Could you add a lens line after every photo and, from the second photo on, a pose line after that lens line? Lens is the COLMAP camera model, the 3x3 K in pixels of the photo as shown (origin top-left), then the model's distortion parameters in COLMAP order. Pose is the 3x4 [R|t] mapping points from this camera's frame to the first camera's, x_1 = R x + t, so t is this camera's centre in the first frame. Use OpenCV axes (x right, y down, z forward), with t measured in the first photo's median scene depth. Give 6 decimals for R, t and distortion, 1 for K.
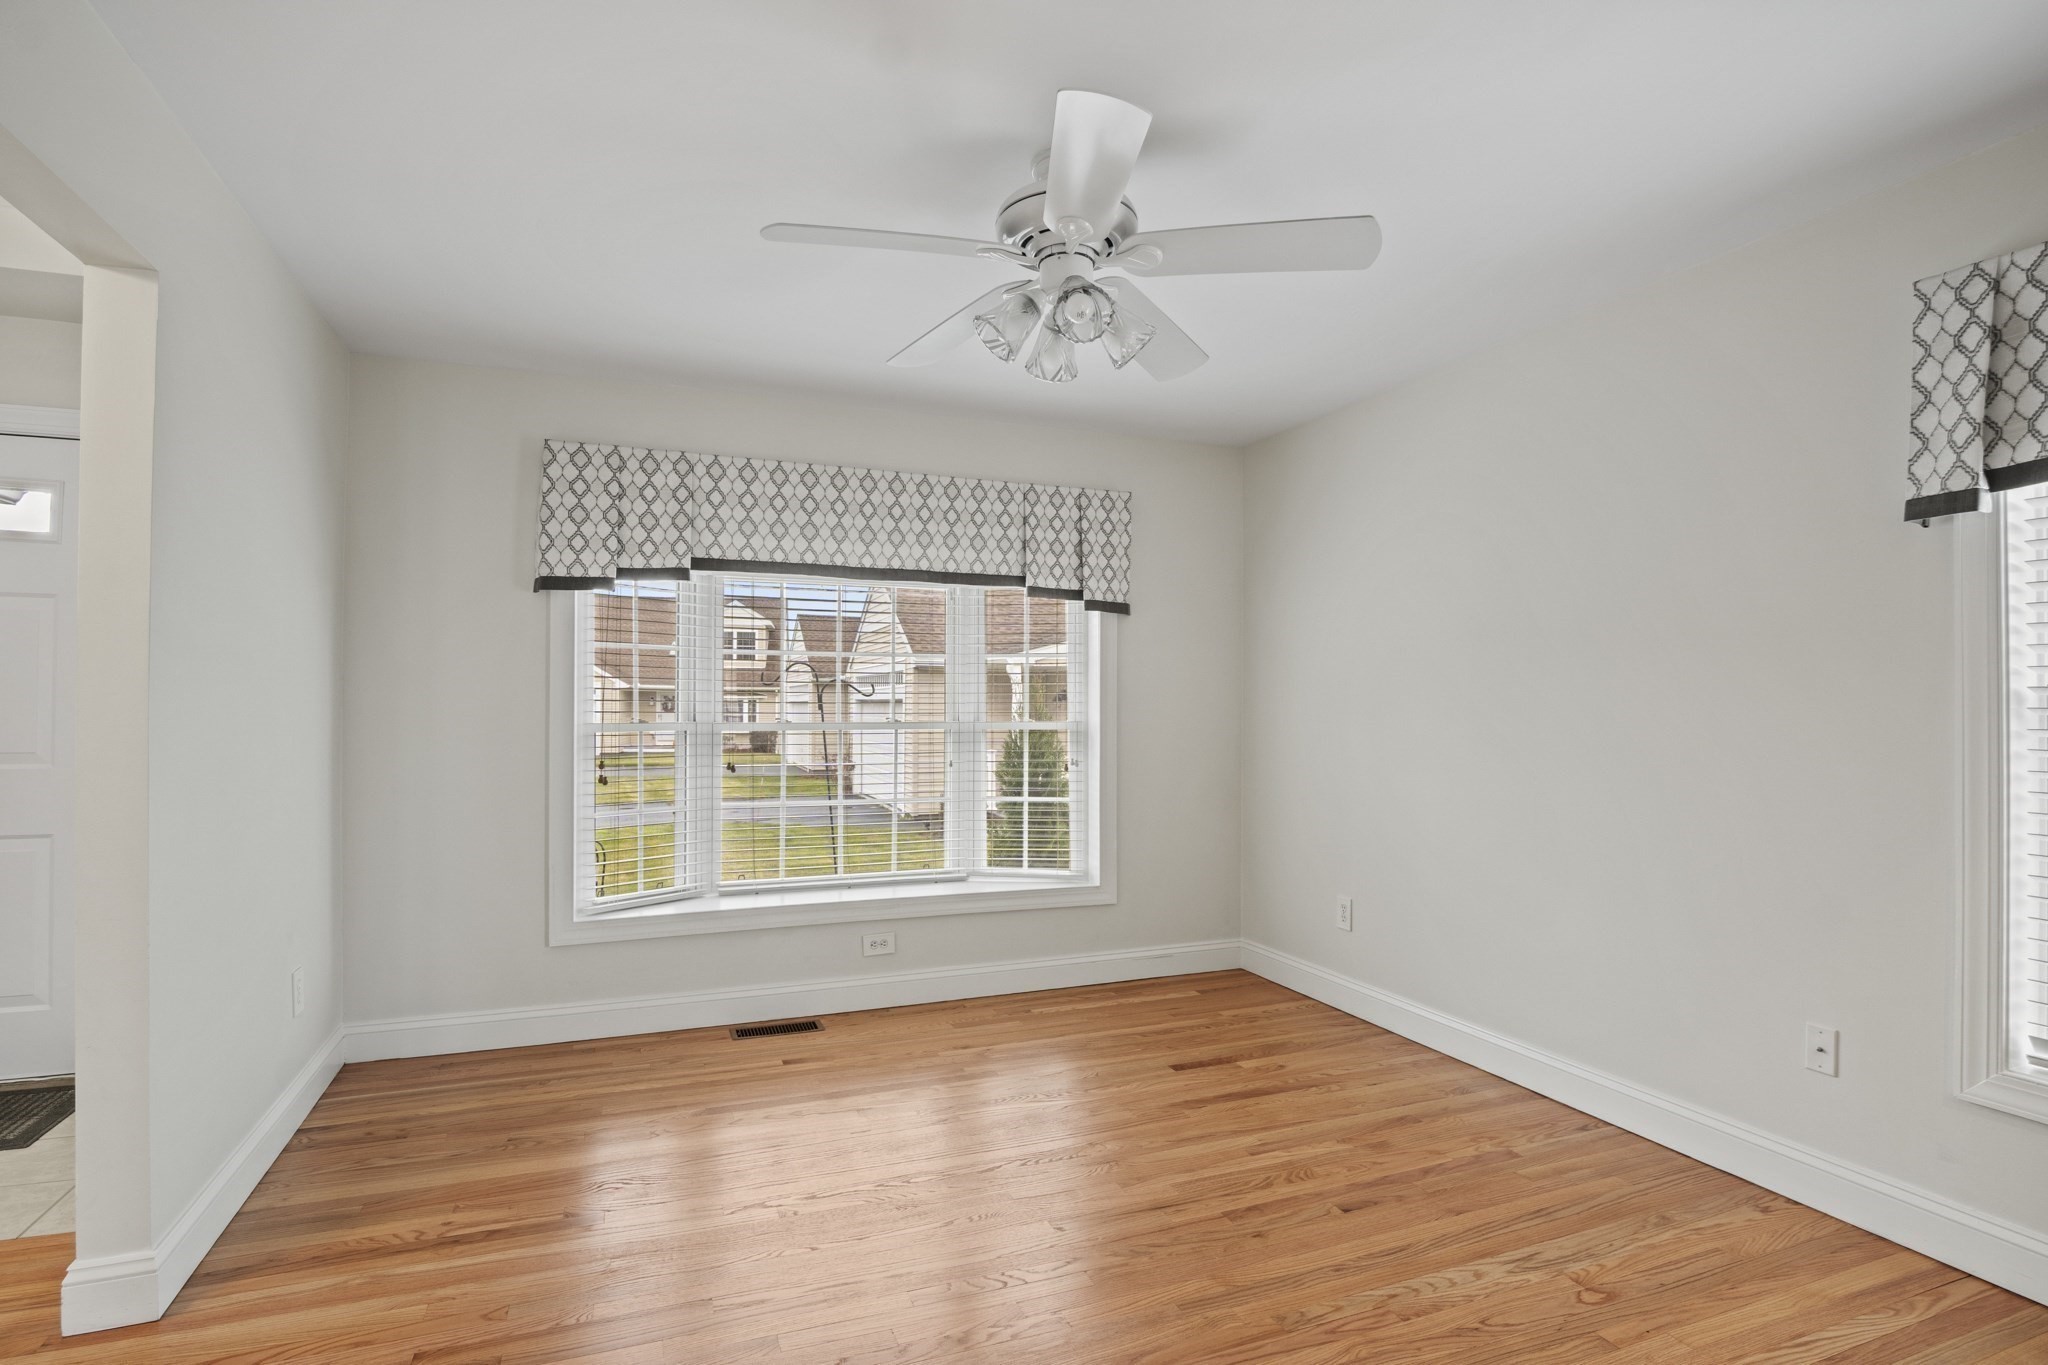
lens RADIAL K [[1010.8, 0, 1017.4], [0, 1010.8, 687.0], [0, 0, 1]] dist [-0.017250, -0.003702]
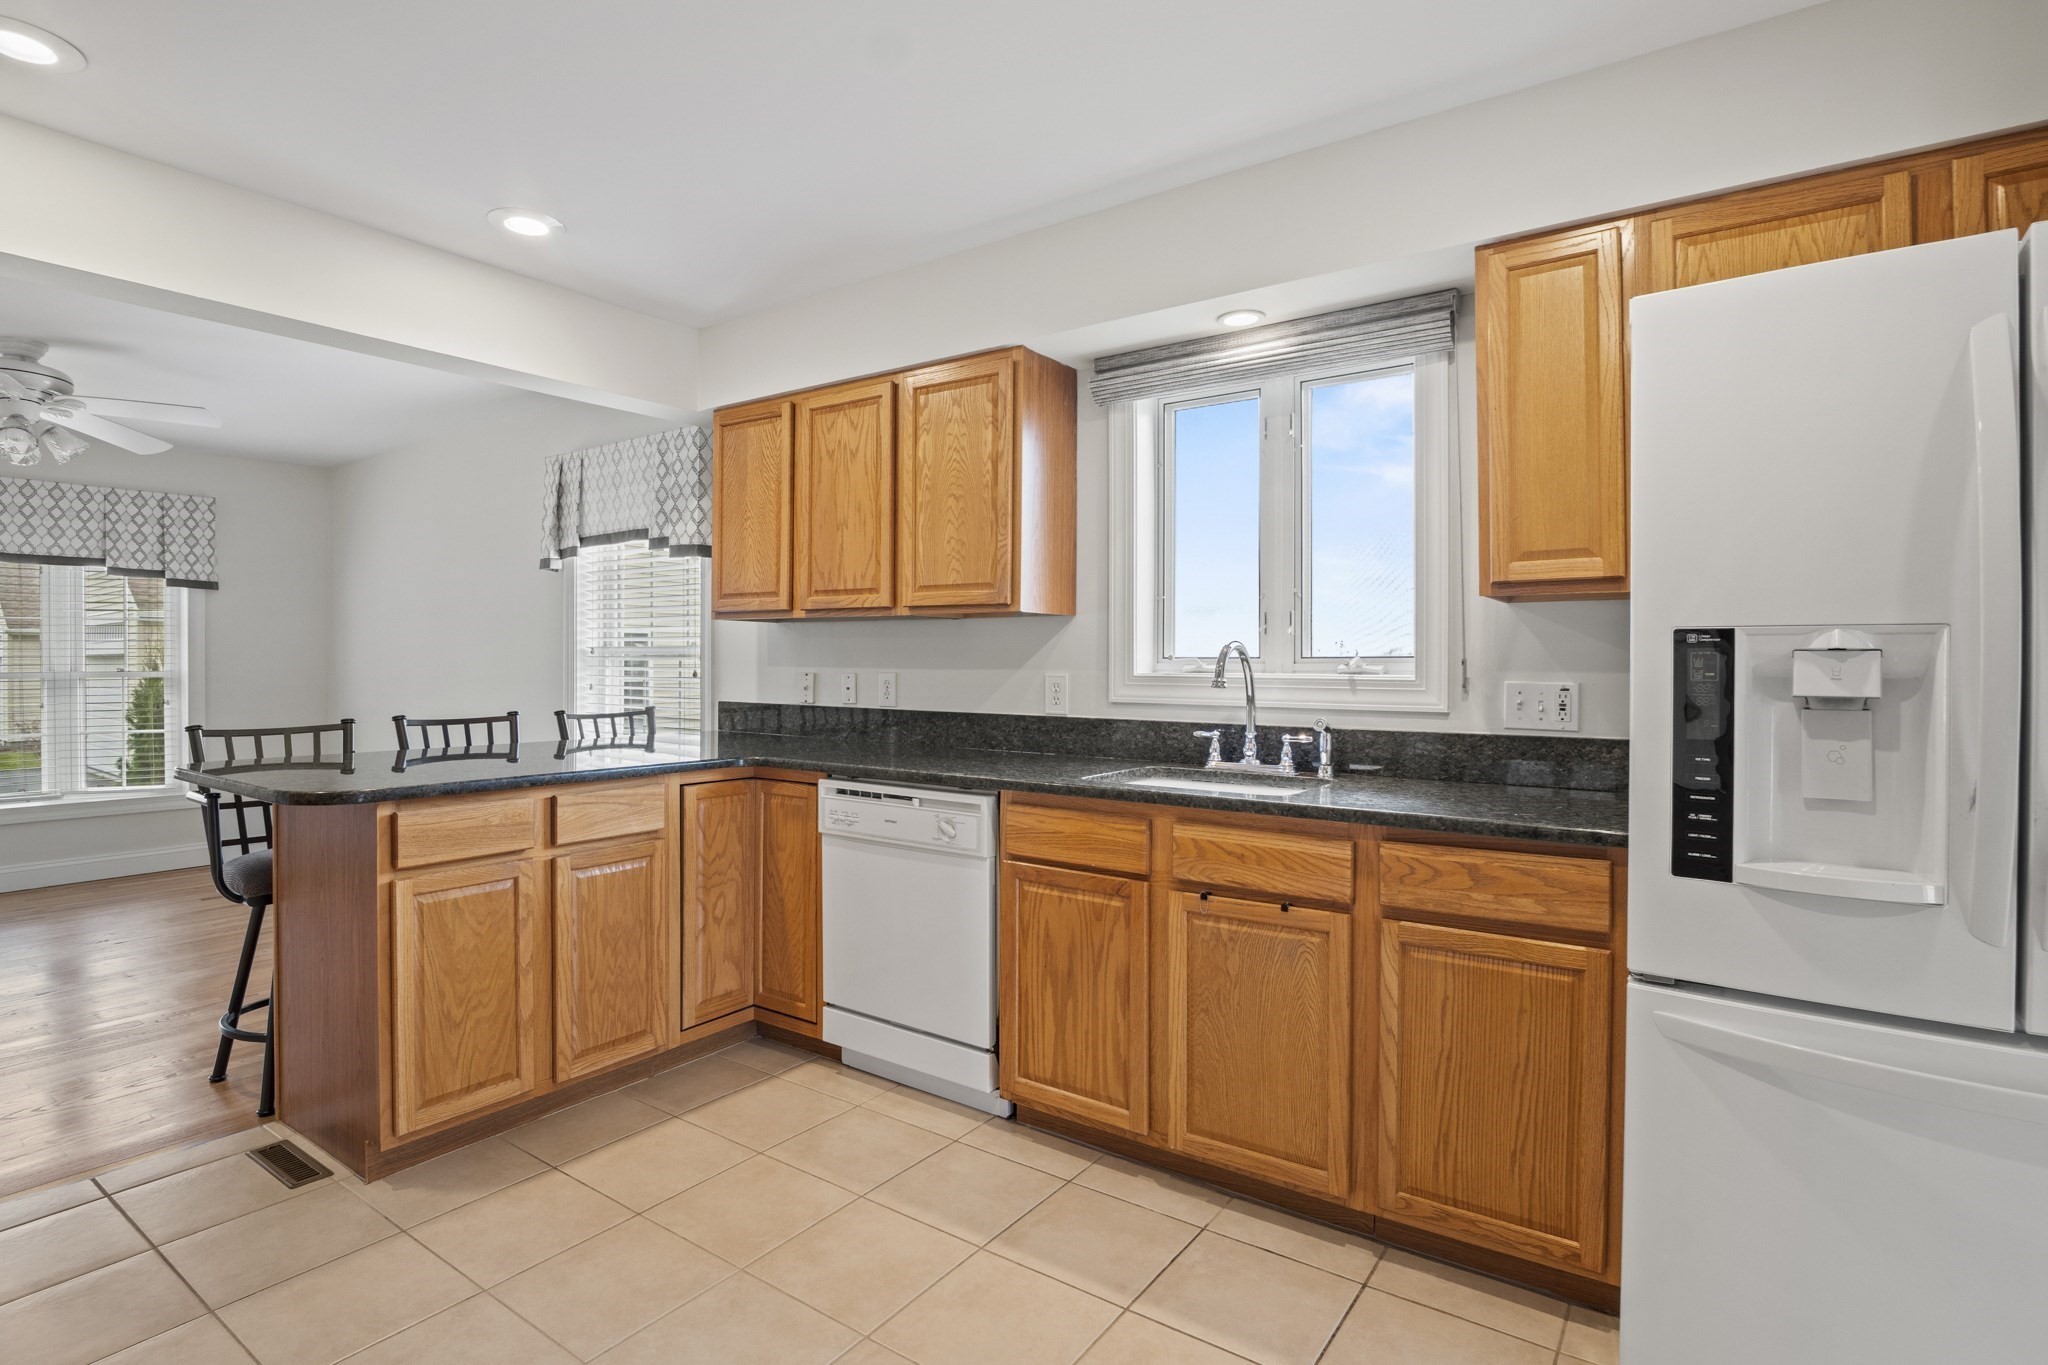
lens RADIAL K [[1010.8, 0, 1005.1], [0, 1010.8, 664.1], [0, 0, 1]] dist [-0.017250, -0.003702]
pose [[0.842264, -0.006975, 0.539020, 0.320812], [-0.005018, 0.999772, 0.020778, -0.007110], [-0.539042, -0.020205, 0.842037, -0.775041]]
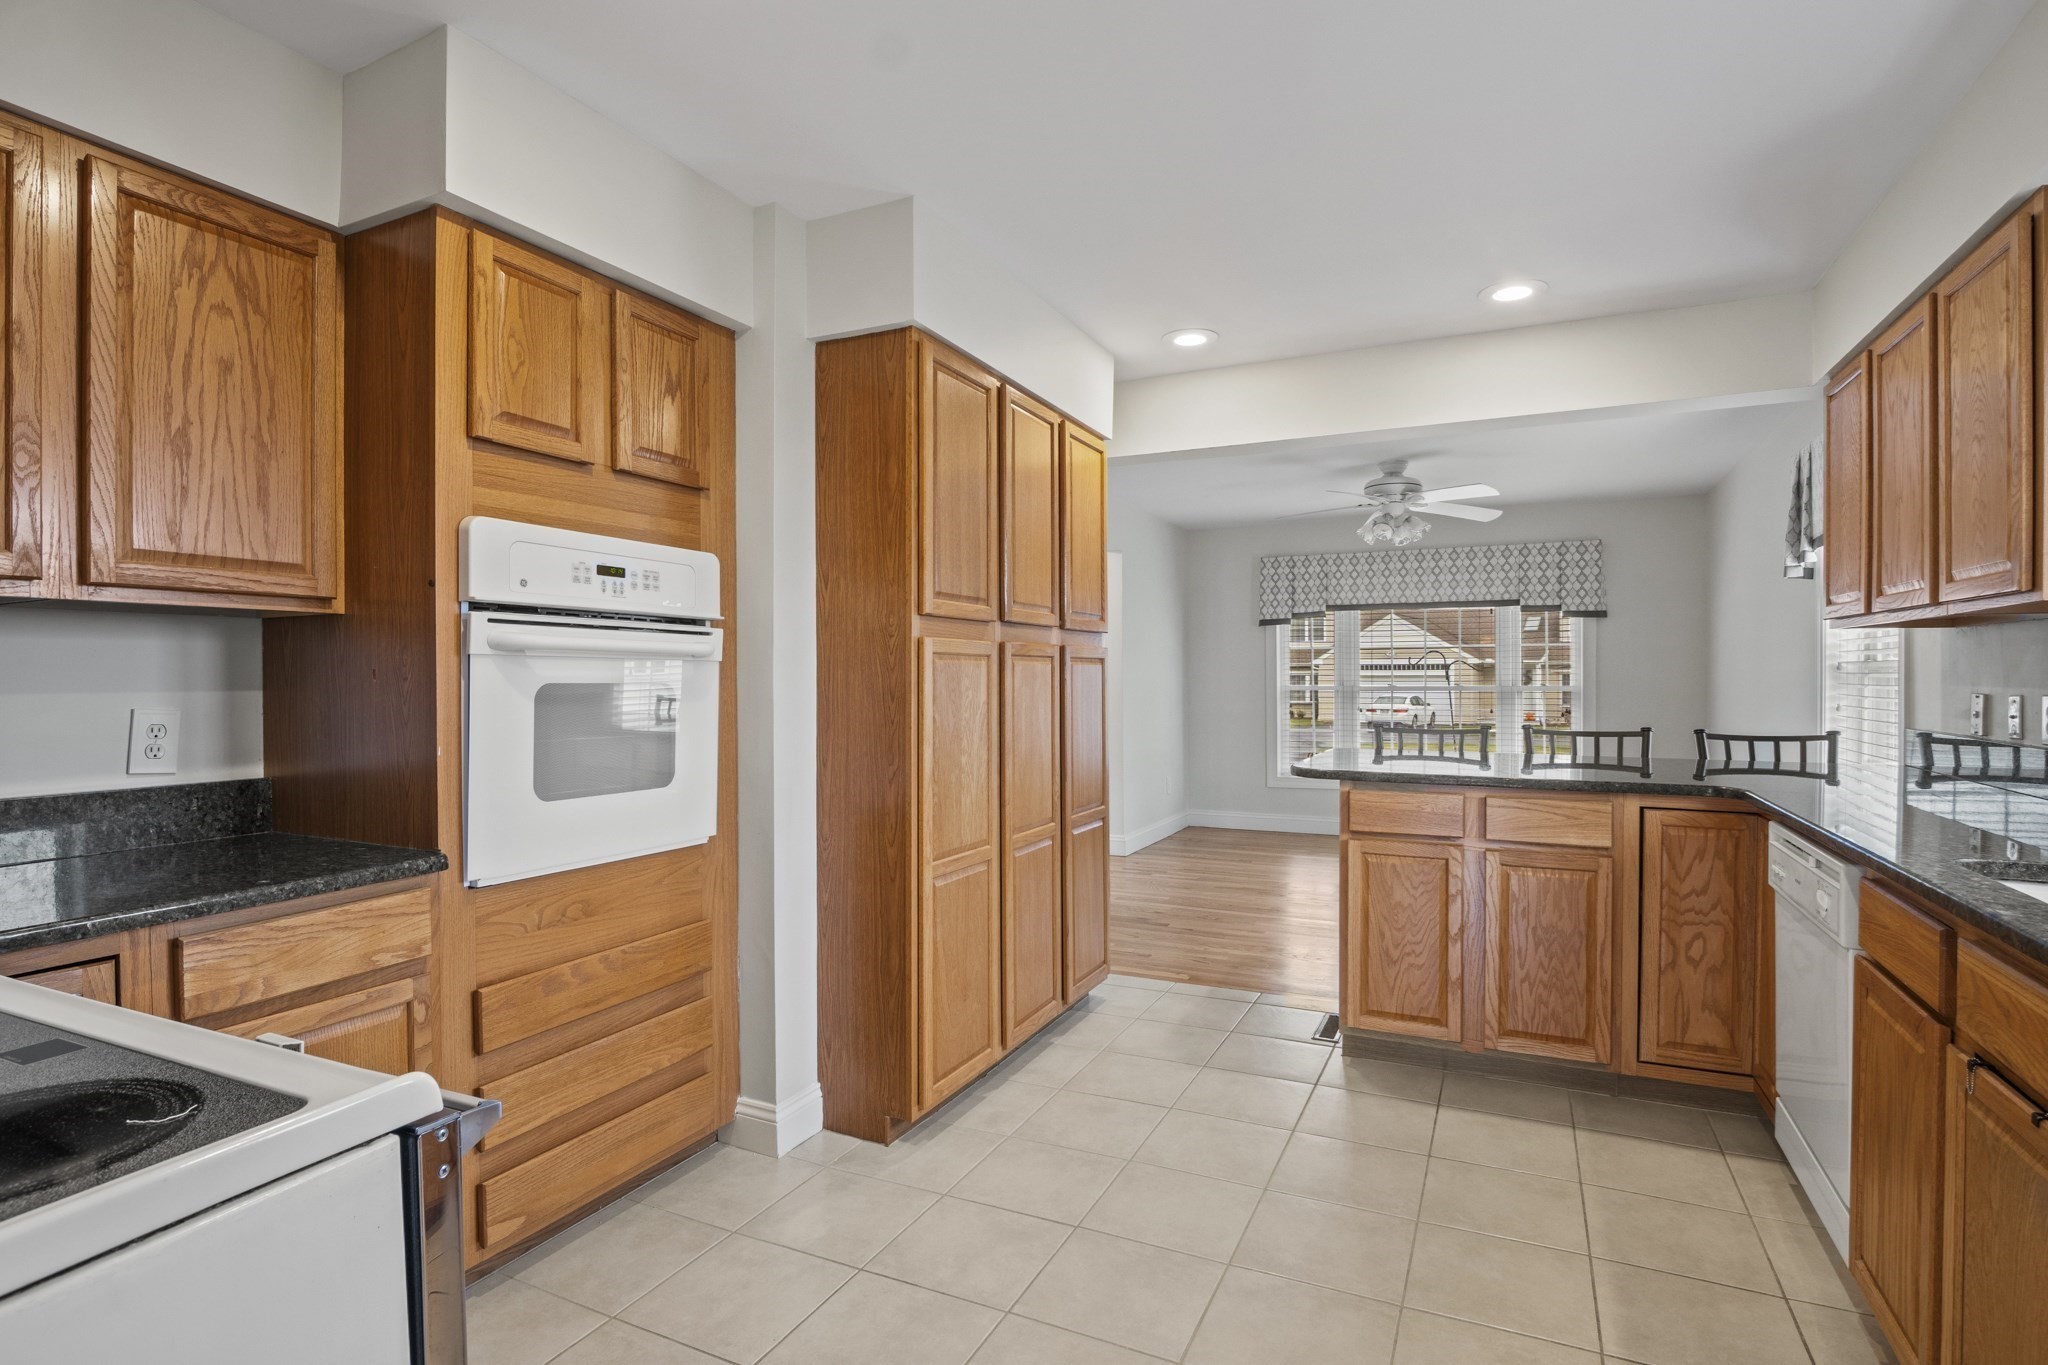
lens RADIAL K [[1010.8, 0, 1021.6], [0, 1010.8, 679.0], [0, 0, 1]] dist [-0.017250, -0.003702]
pose [[0.674052, -0.006123, -0.738658, 0.753487], [0.018017, 0.999804, 0.008153, -0.005959], [0.738464, -0.018804, 0.674031, -0.826066]]
